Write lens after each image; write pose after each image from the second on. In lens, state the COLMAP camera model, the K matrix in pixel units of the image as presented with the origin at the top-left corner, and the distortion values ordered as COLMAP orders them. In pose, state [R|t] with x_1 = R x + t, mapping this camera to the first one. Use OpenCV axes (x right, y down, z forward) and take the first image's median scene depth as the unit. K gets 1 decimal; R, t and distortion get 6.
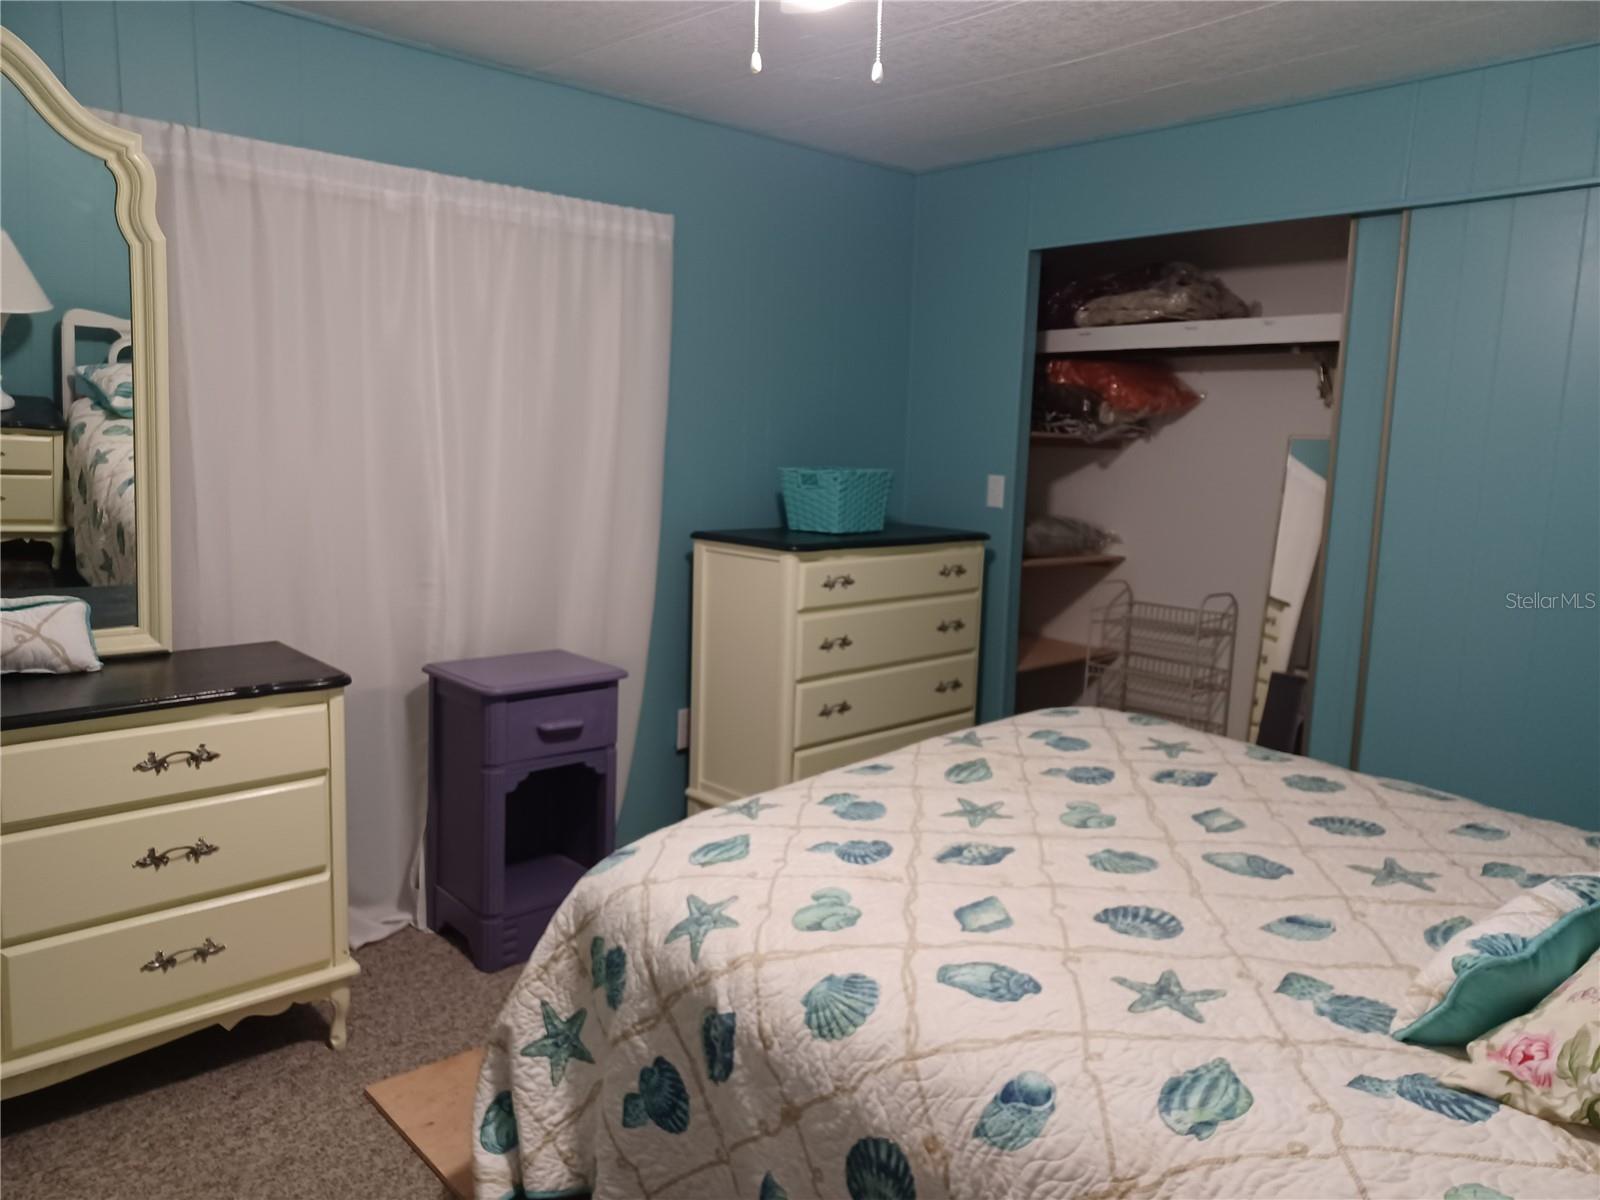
lens RADIAL K [[1149.2, 0, 800.0], [0, 1149.2, 600.0], [0, 0, 1]] dist [0.032781, -0.002813]
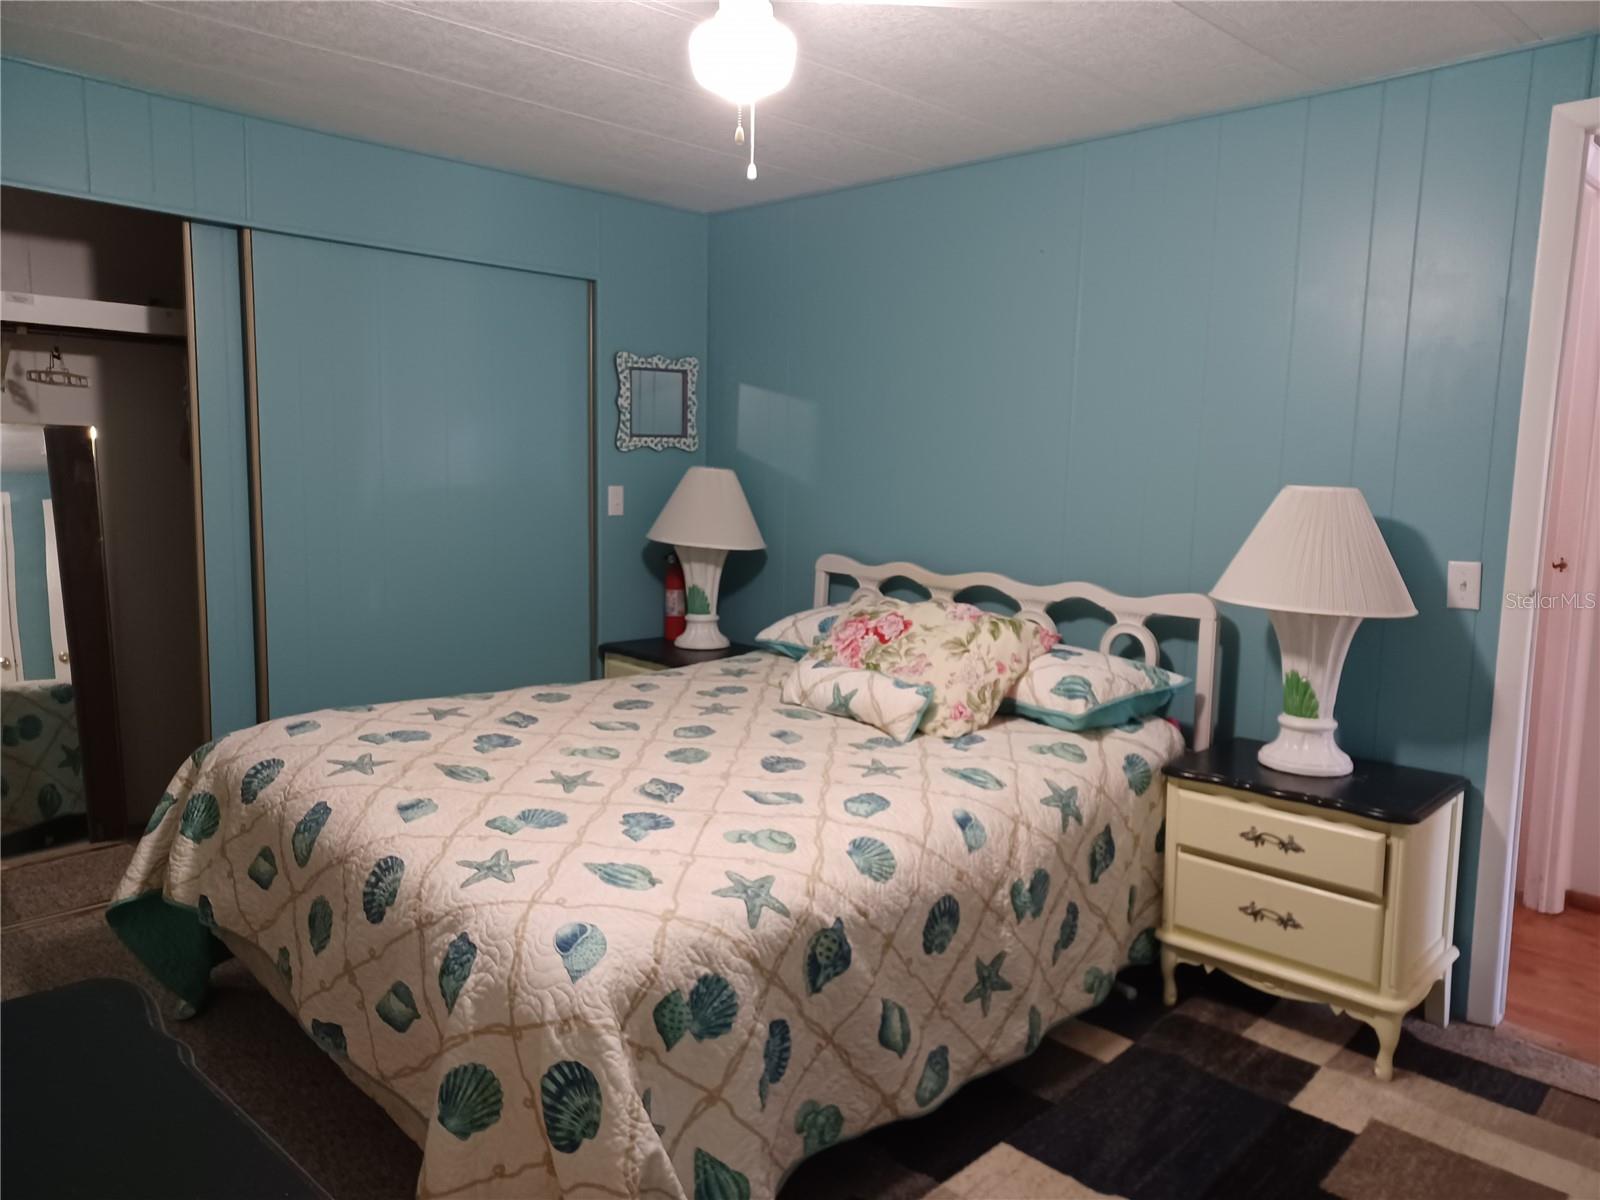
lens RADIAL K [[1149.2, 0, 800.0], [0, 1149.2, 600.0], [0, 0, 1]] dist [0.032781, -0.002813]
pose [[-0.030122, -0.164670, 0.985889, -1.160857], [0.127128, 0.977695, 0.167186, -0.186253], [-0.991429, 0.130370, -0.008516, 0.937259]]
